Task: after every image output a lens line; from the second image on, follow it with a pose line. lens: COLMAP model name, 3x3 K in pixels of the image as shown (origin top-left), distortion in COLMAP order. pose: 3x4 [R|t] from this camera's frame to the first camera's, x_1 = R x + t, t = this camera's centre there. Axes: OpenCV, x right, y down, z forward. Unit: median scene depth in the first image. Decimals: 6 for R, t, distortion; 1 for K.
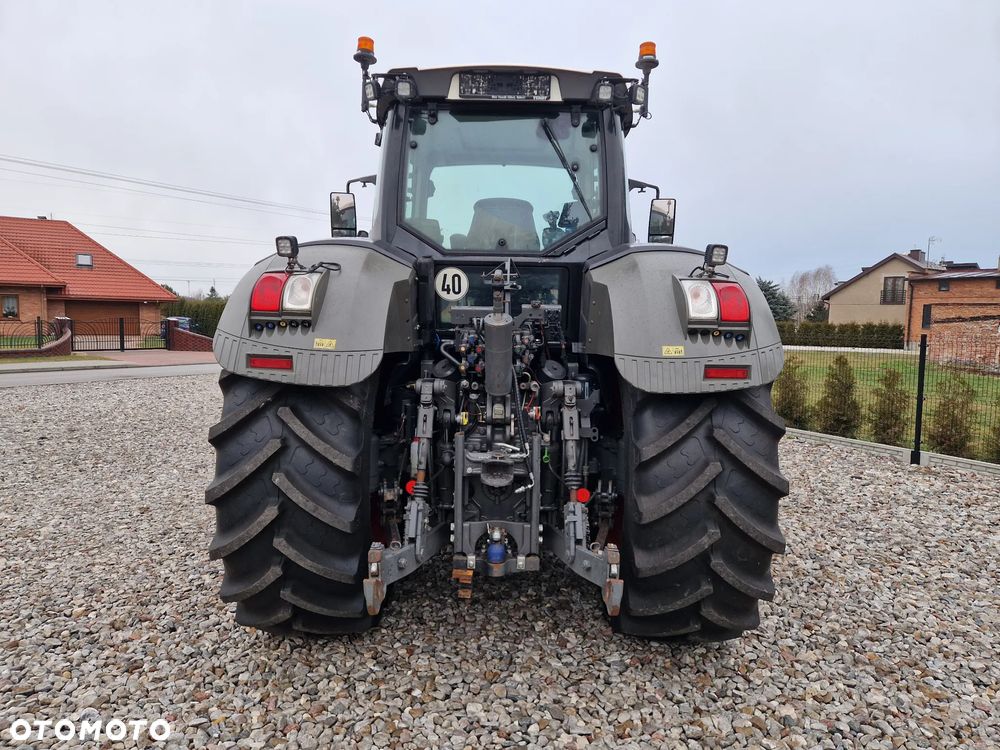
lens RADIAL K [[649.5, 0, 486.8], [0, 649.5, 372.4], [0, 0, 1]] dist [0.072530, 0.000100]
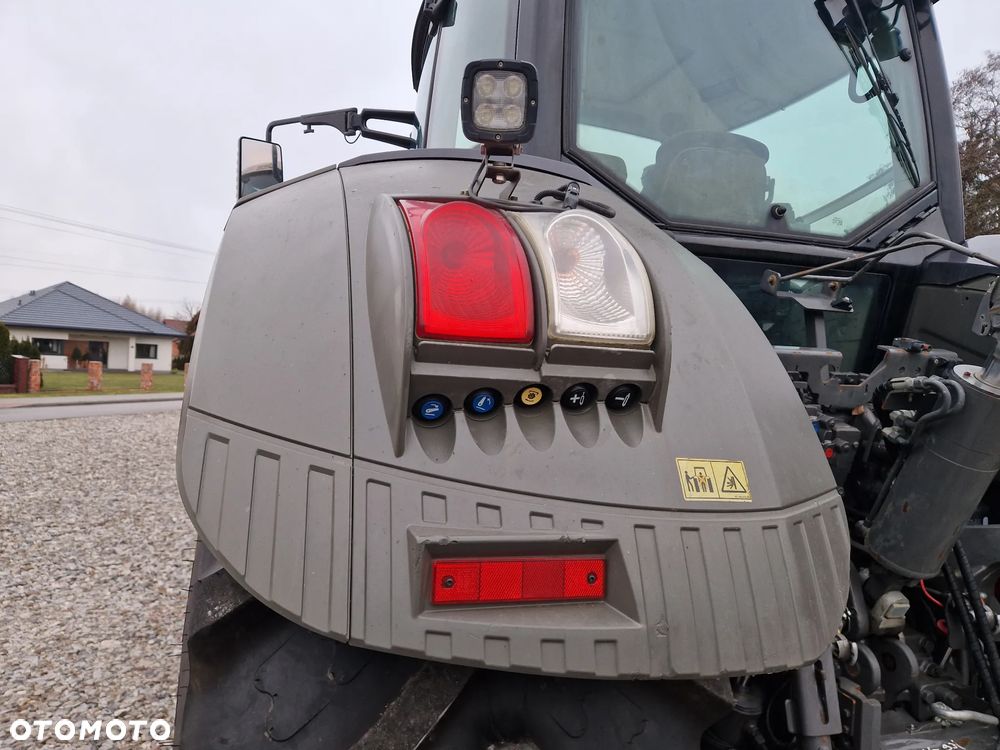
lens RADIAL K [[671.0, 0, 497.0], [0, 671.0, 372.7], [0, 0, 1]] dist [0.077561, -0.048213]
pose [[0.951224, 0.020739, 0.307803, -0.331546], [-0.000374, 0.997815, -0.066074, -0.055192], [-0.308501, 0.062736, 0.949153, 0.636262]]
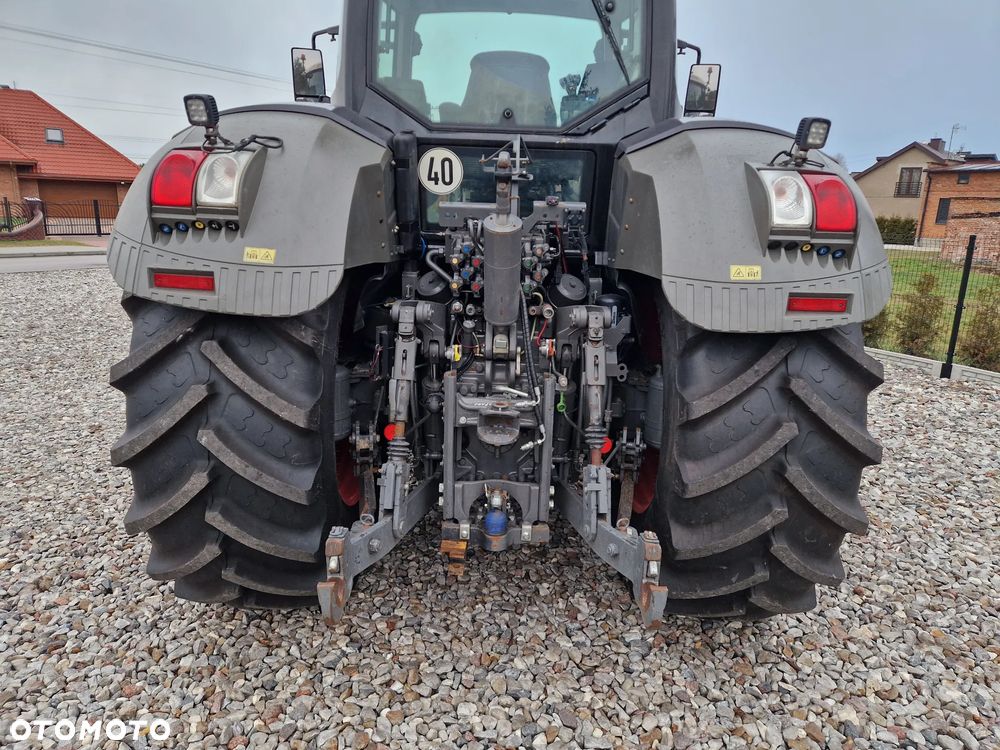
lens RADIAL K [[671.0, 0, 497.0], [0, 671.0, 372.7], [0, 0, 1]] dist [0.077561, -0.048213]
pose [[0.999744, 0.009344, 0.020612, -0.002528], [-0.012441, 0.987737, 0.155630, -0.029240], [-0.018905, -0.155847, 0.987600, 0.198653]]
